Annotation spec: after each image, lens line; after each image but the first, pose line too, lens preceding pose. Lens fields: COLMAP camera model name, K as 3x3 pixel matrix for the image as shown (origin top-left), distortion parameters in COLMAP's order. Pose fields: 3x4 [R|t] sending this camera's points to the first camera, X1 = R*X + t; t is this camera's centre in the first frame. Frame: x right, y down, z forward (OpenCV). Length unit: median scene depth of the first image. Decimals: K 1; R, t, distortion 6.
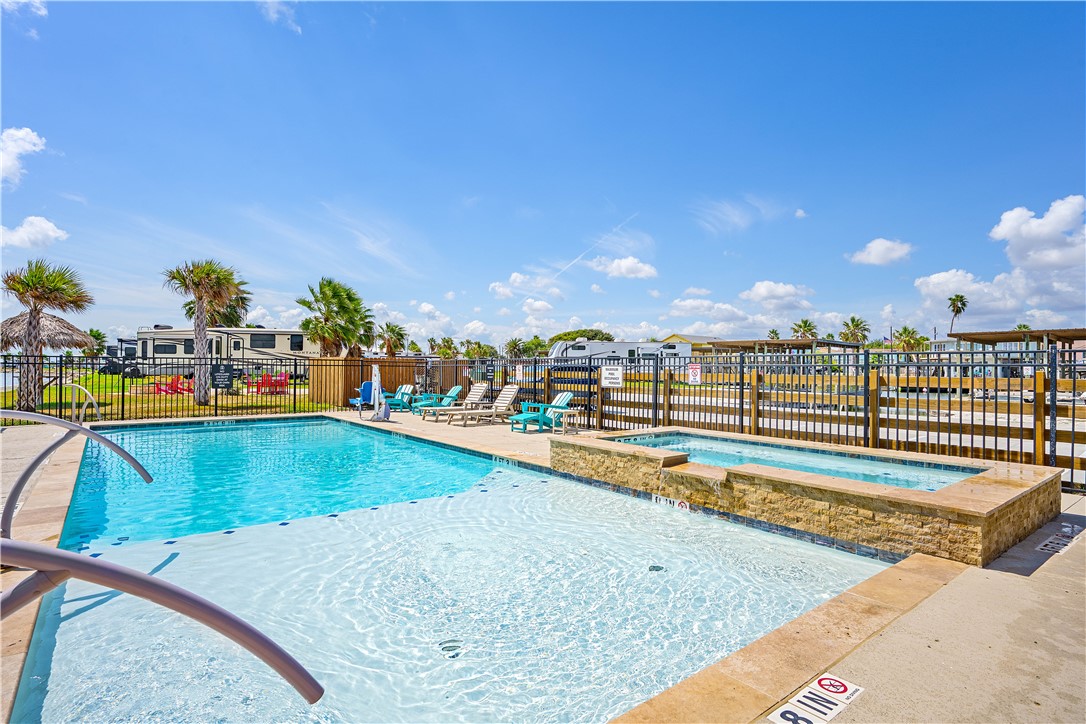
lens RADIAL K [[545.0, 0, 545.3], [0, 545.0, 365.3], [0, 0, 1]] dist [0.011342, -0.000088]
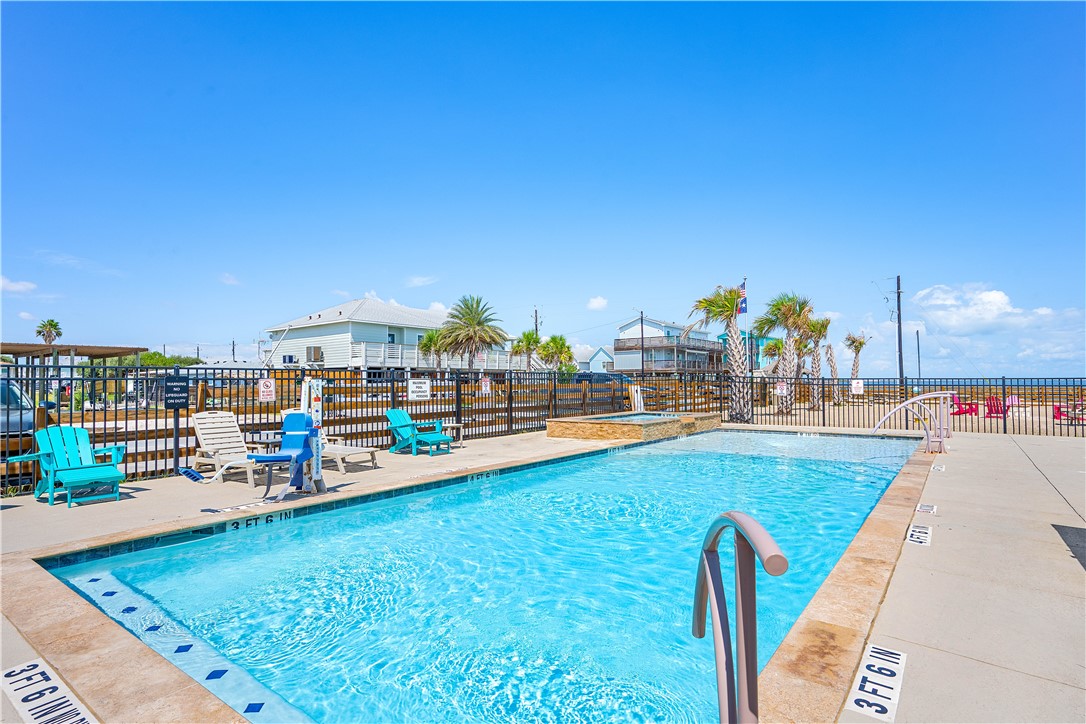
lens RADIAL K [[545.0, 0, 545.3], [0, 545.0, 365.3], [0, 0, 1]] dist [0.011342, -0.000088]
pose [[-0.232854, 0.019852, 0.972309, -0.959184], [-0.007520, 0.999725, -0.022213, -0.005301], [-0.972483, -0.012484, -0.232641, 1.033679]]
